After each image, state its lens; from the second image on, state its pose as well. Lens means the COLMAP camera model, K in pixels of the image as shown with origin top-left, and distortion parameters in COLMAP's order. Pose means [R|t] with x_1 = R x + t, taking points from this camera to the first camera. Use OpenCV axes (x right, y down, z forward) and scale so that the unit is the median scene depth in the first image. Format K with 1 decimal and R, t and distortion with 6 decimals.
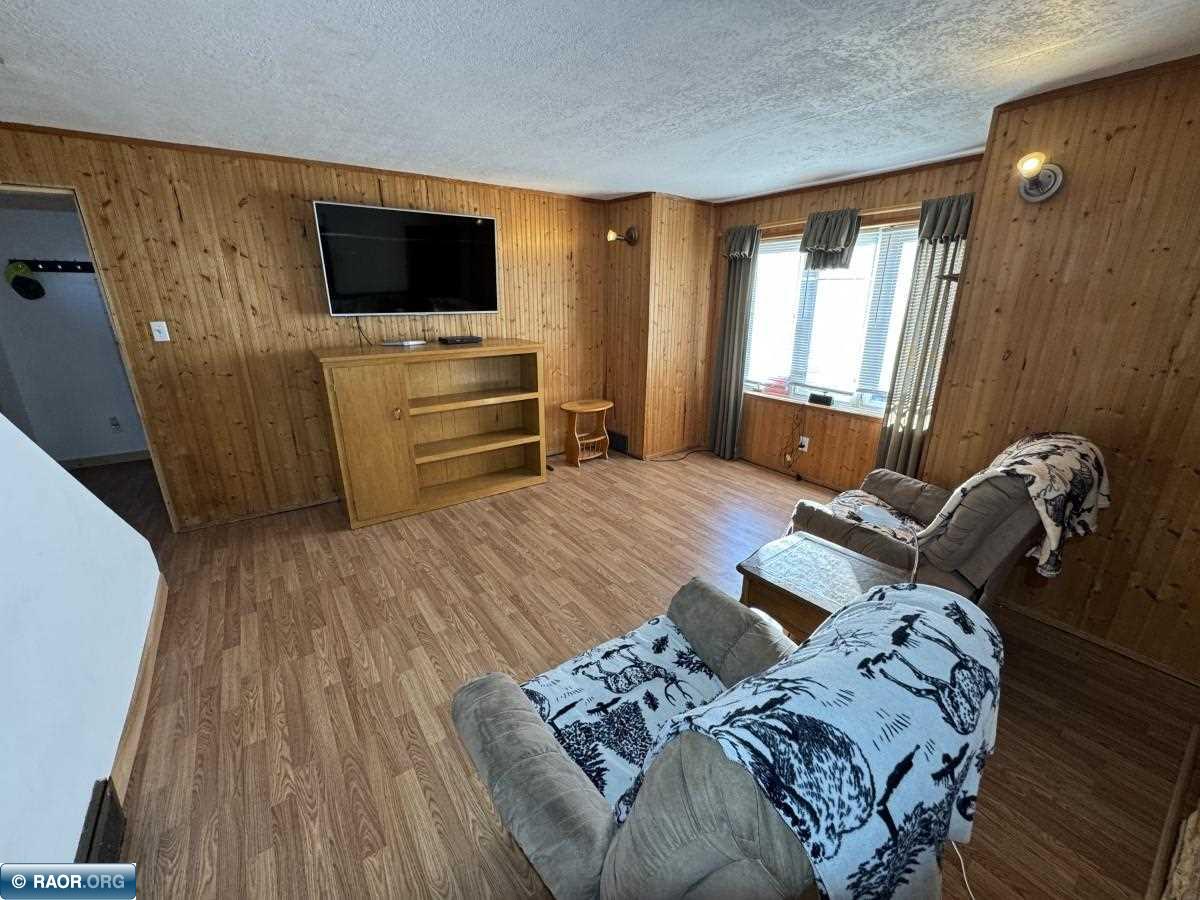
lens RADIAL K [[476.3, 0, 597.2], [0, 476.3, 448.0], [0, 0, 1]] dist [-0.002572, 0.000083]
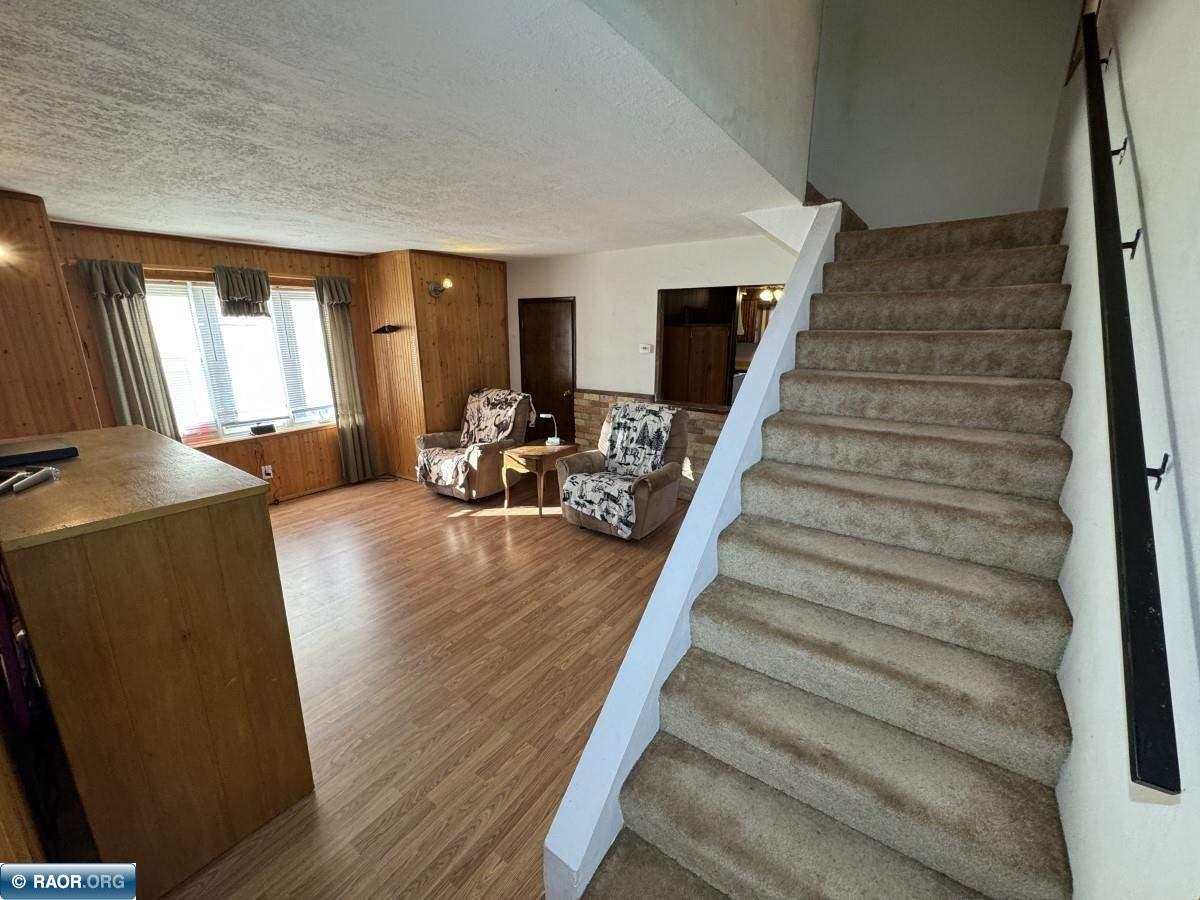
lens RADIAL K [[476.3, 0, 594.2], [0, 476.3, 450.4], [0, 0, 1]] dist [-0.002572, 0.000083]
pose [[-0.319717, -0.236277, 0.917580, -0.853347], [0.291542, 0.896897, 0.332535, -0.211785], [-0.901545, 0.373831, -0.217868, 0.583413]]
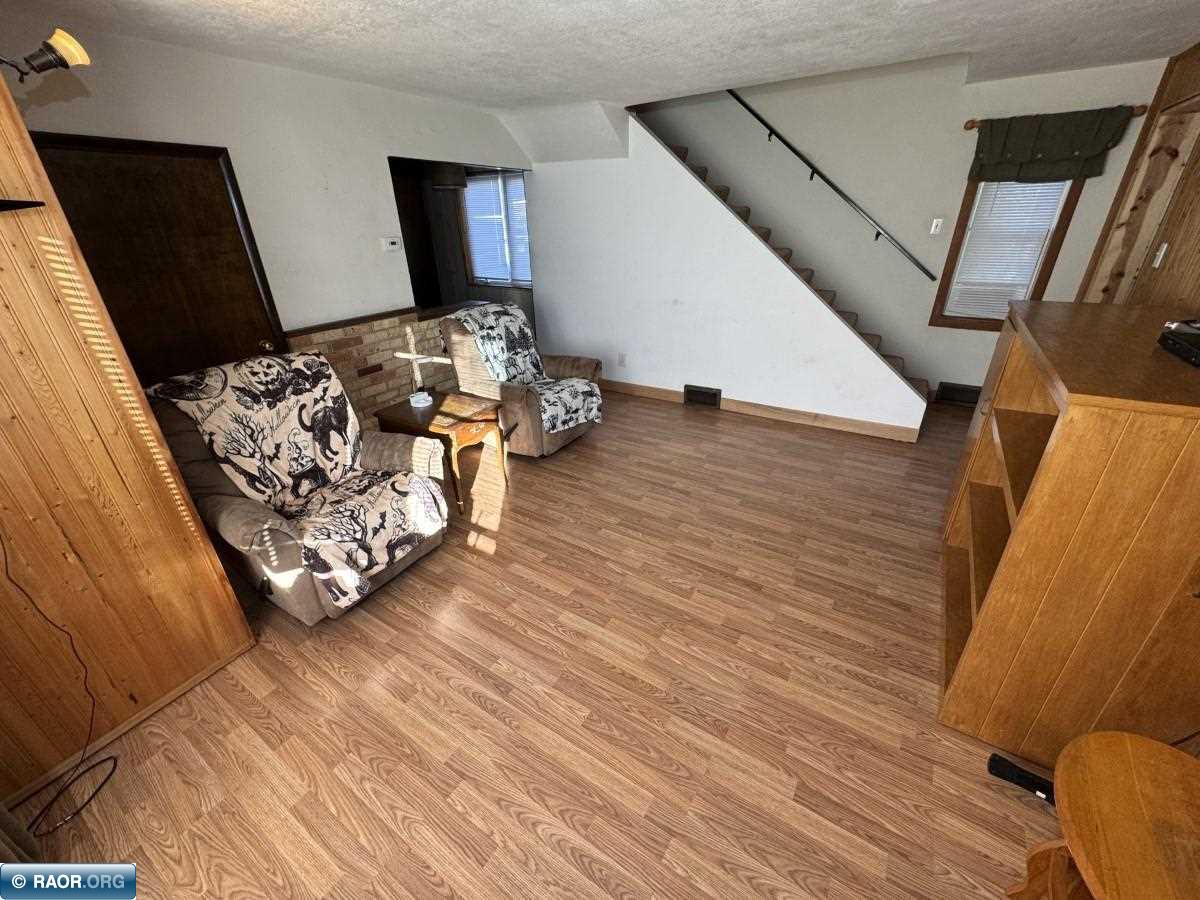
lens RADIAL K [[476.3, 0, 597.4], [0, 476.3, 454.5], [0, 0, 1]] dist [-0.002572, 0.000083]
pose [[-0.929723, 0.185527, -0.318112, 0.250897], [-0.087178, 0.728389, 0.679595, -0.347014], [0.357793, 0.659567, -0.661026, 1.067970]]
